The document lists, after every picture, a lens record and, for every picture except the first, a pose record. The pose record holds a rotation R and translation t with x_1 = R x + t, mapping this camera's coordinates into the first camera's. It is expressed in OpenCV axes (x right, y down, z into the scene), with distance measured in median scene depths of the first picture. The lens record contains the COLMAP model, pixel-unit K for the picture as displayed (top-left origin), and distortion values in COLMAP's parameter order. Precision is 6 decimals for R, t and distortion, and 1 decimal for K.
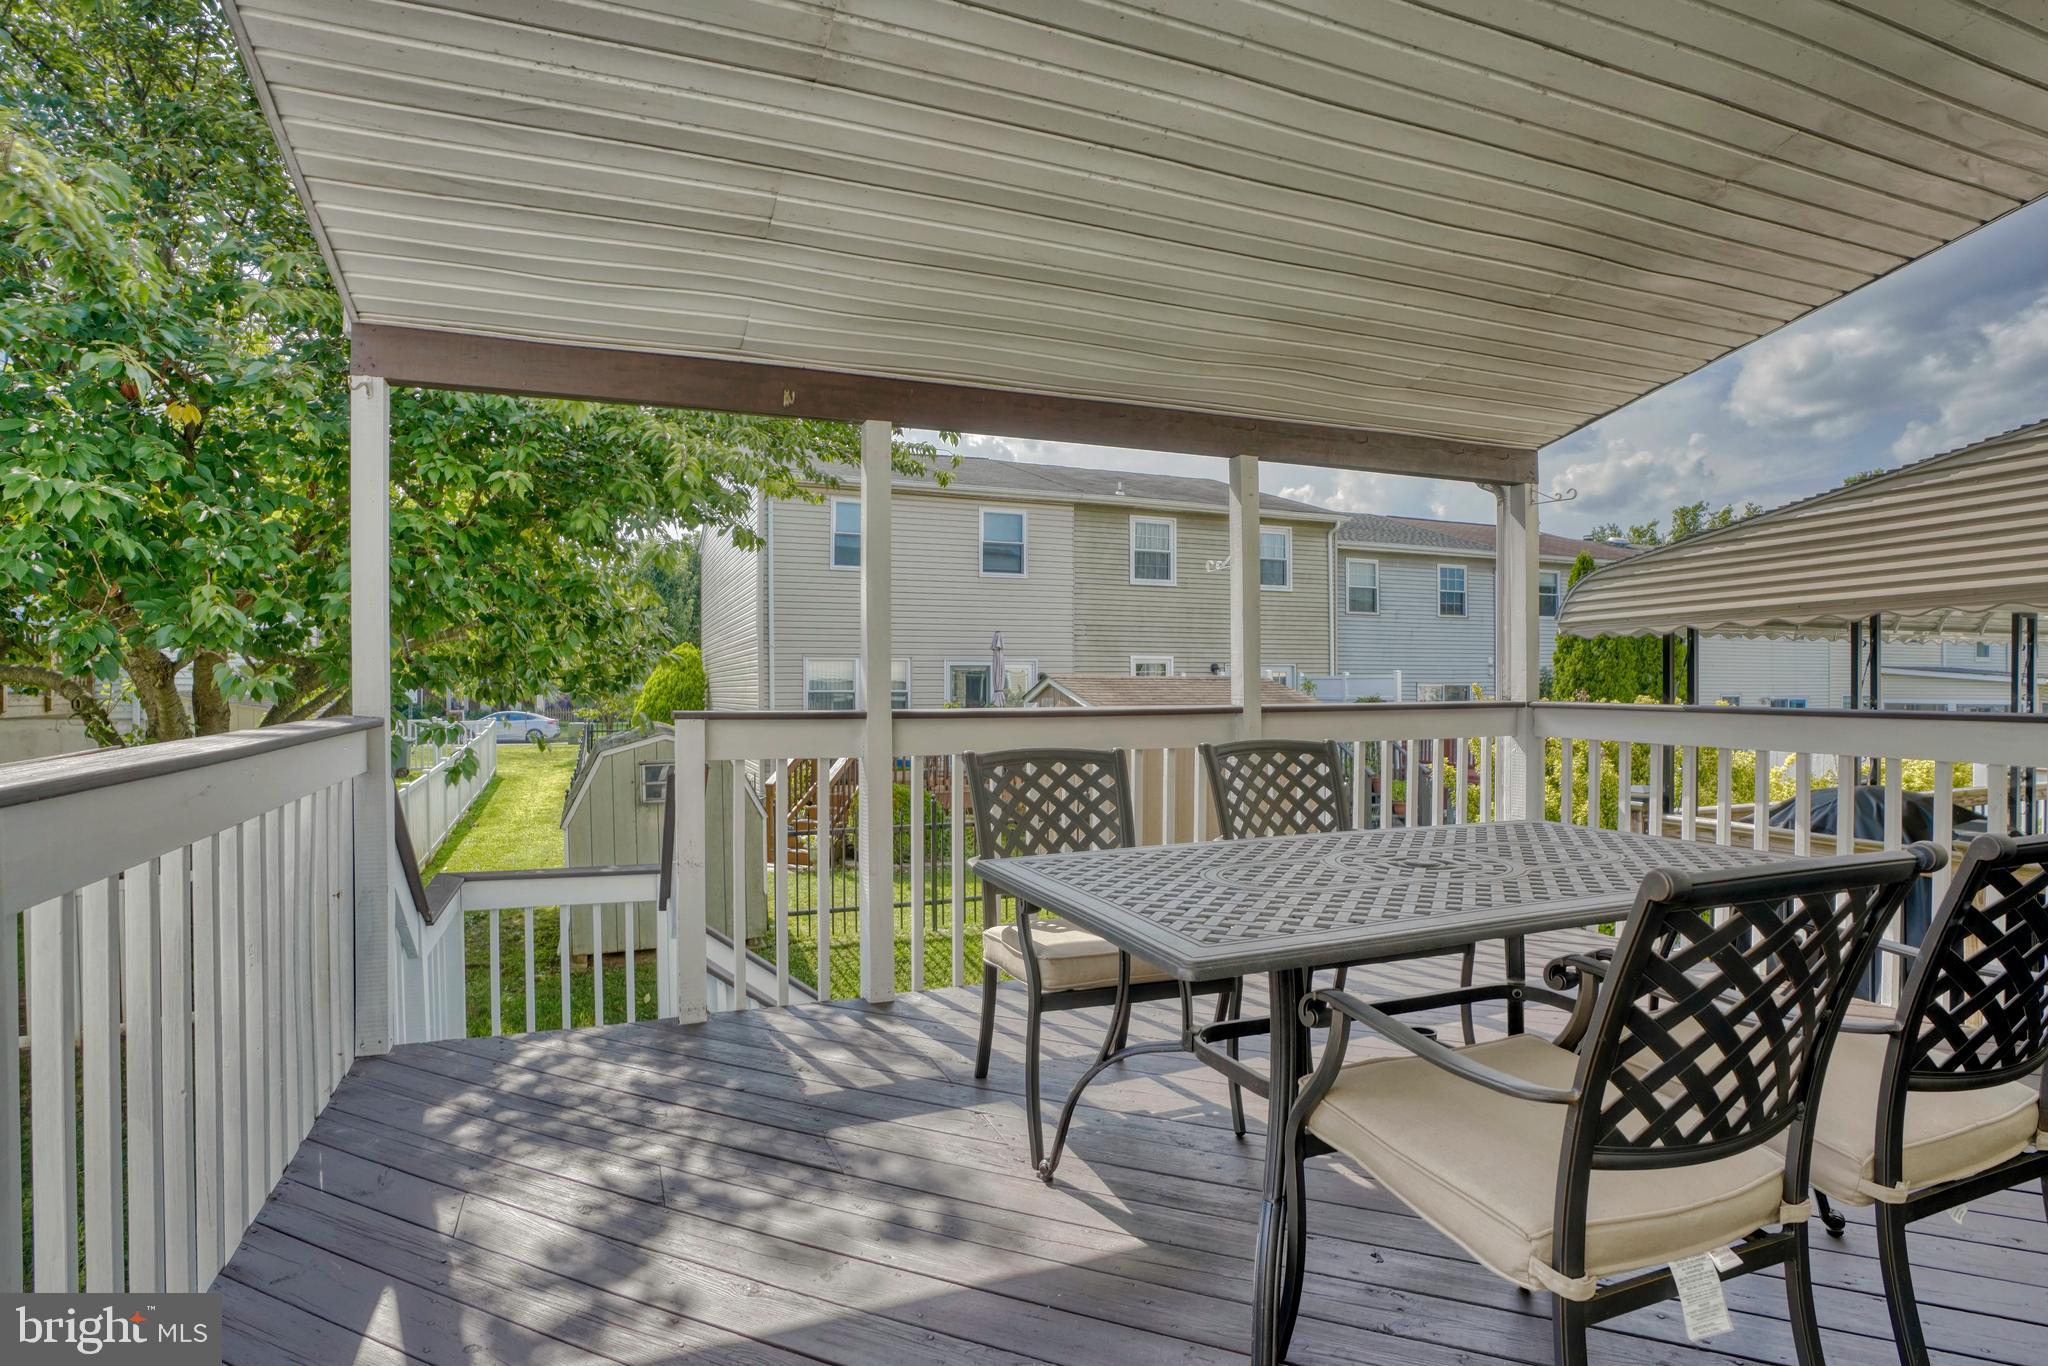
lens RADIAL K [[933.1, 0, 1006.5], [0, 933.1, 683.0], [0, 0, 1]] dist [-0.047341, 0.011259]
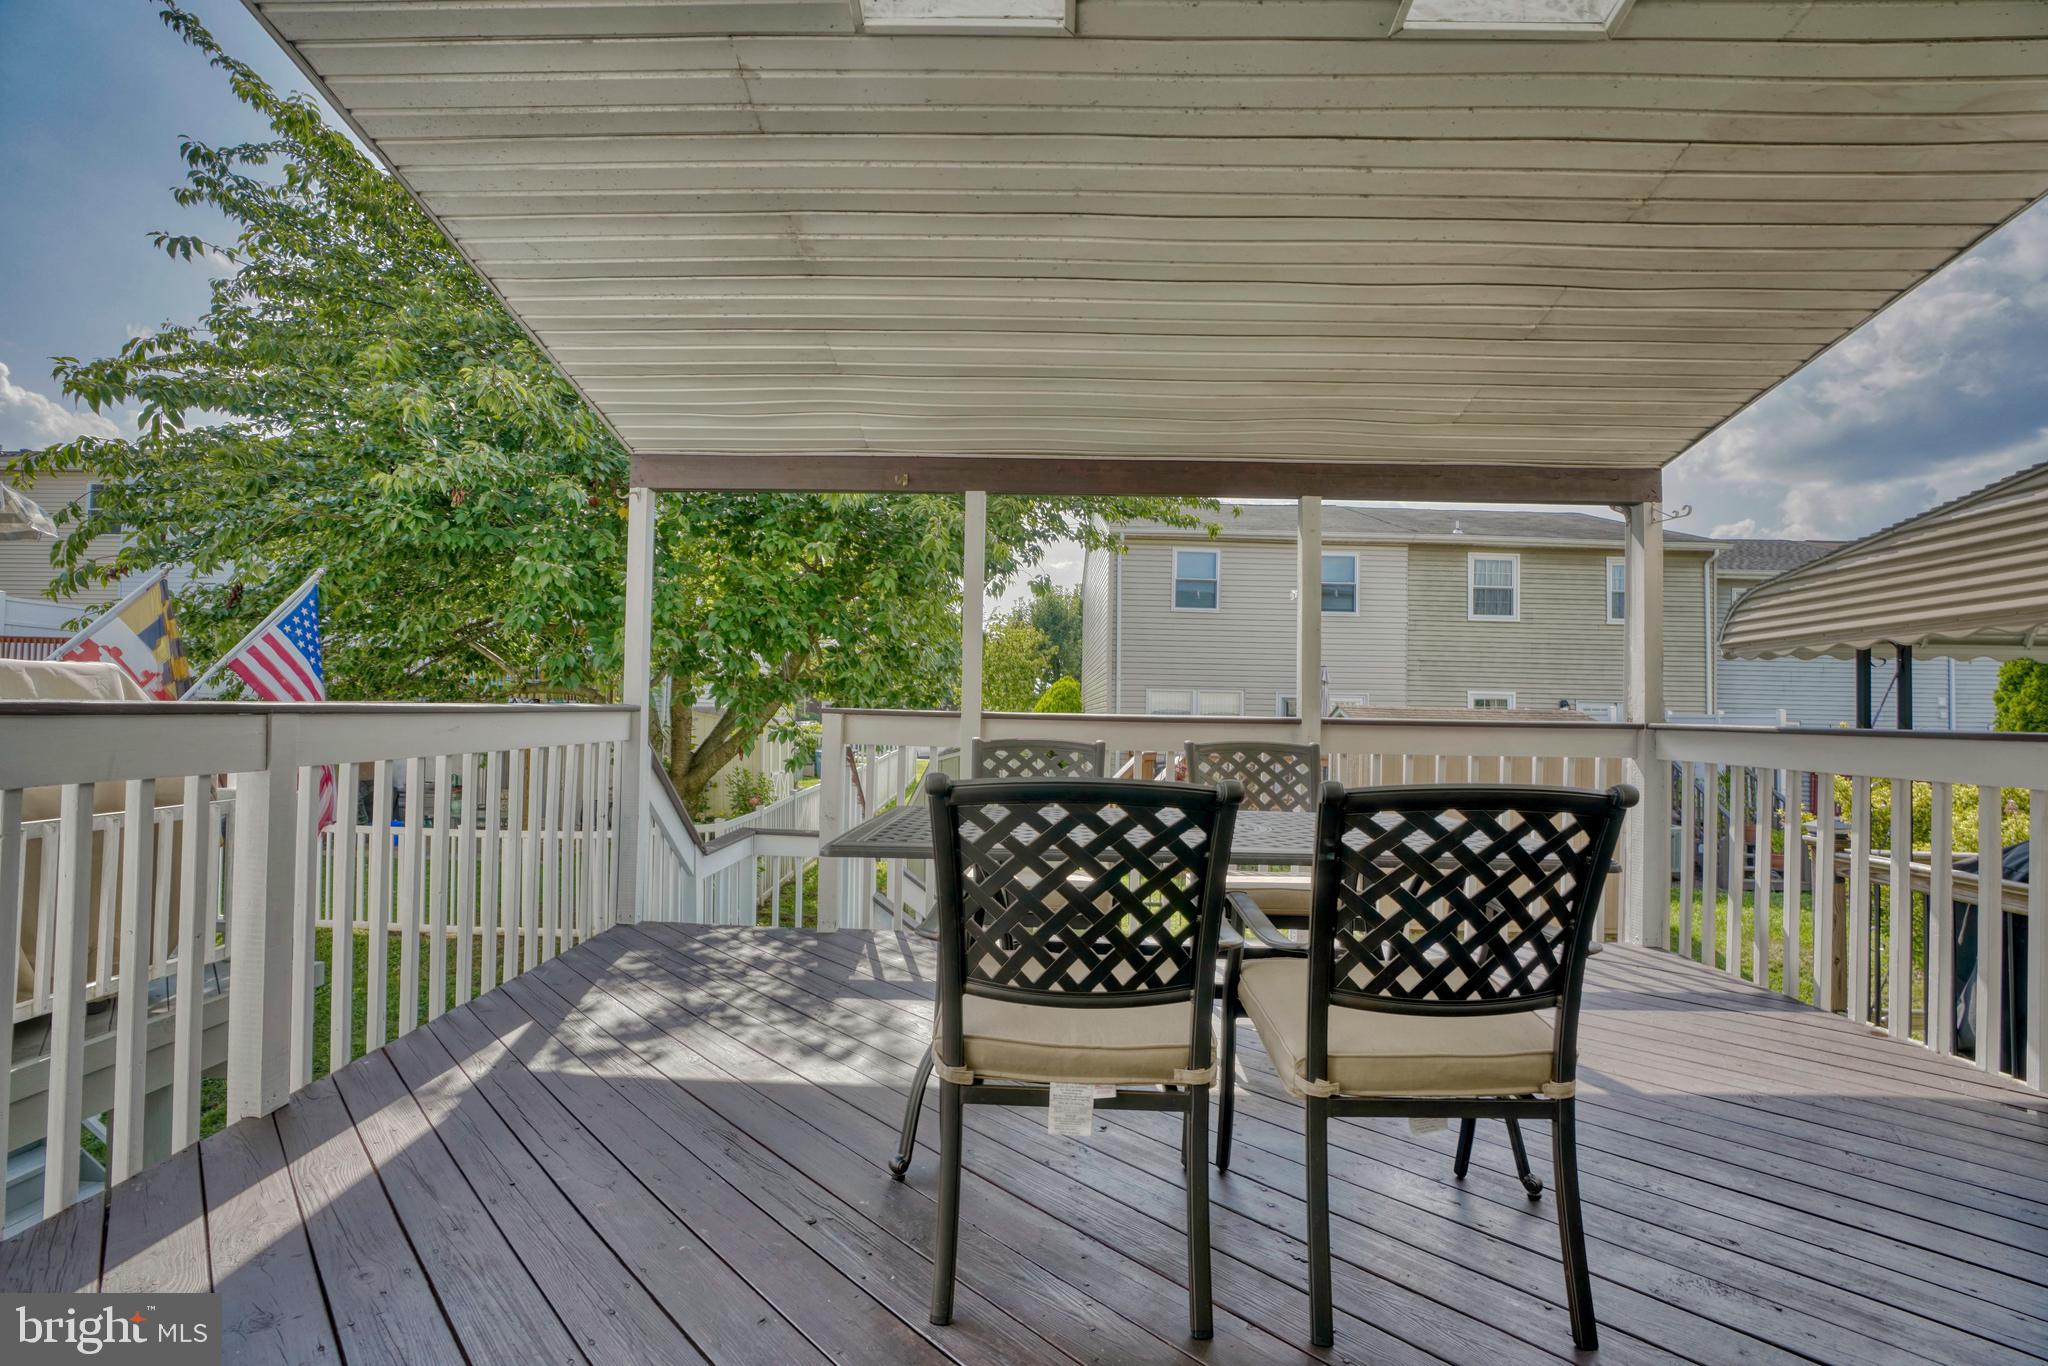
lens RADIAL K [[821.4, 0, 1034.6], [0, 821.4, 692.0], [0, 0, 1]] dist [-0.020940, 0.001019]
pose [[0.937236, 0.011769, -0.348496, 0.365053], [-0.020078, 0.999594, -0.020240, 0.024834], [0.348116, 0.025967, 0.937092, -0.060166]]
